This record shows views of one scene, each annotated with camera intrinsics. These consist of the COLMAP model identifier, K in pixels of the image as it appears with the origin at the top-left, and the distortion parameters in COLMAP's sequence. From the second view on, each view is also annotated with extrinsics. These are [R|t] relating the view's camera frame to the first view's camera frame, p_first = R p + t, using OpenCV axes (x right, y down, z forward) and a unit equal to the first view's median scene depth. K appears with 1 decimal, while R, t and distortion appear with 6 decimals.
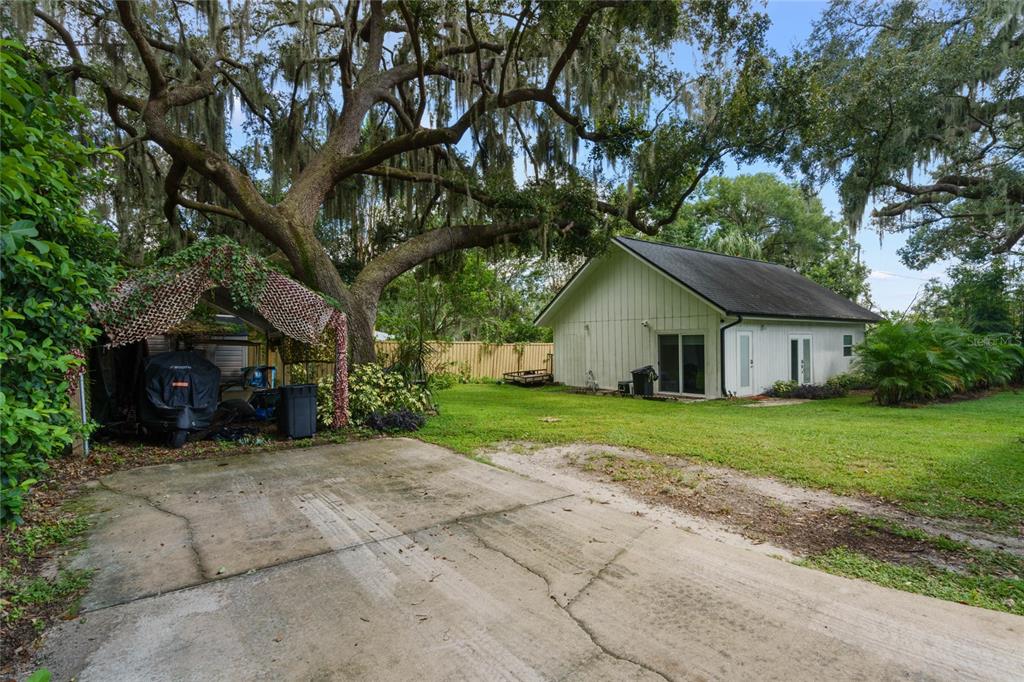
lens RADIAL K [[507.2, 0, 513.5], [0, 507.2, 336.5], [0, 0, 1]] dist [0.004677, 0.000745]
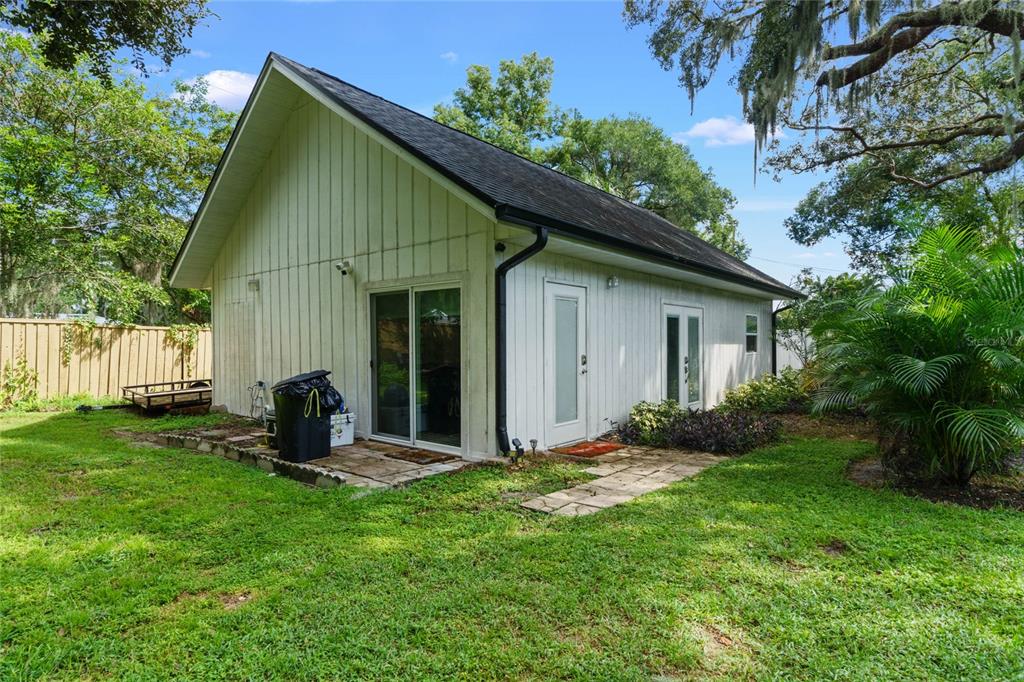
lens RADIAL K [[518.9, 0, 511.3], [0, 518.9, 342.6], [0, 0, 1]] dist [0.001146, 0.001537]
pose [[0.975204, 0.004580, 0.221262, 0.285839], [-0.006292, 0.999955, 0.007034, 0.029584], [-0.221220, -0.008251, 0.975189, 0.538247]]
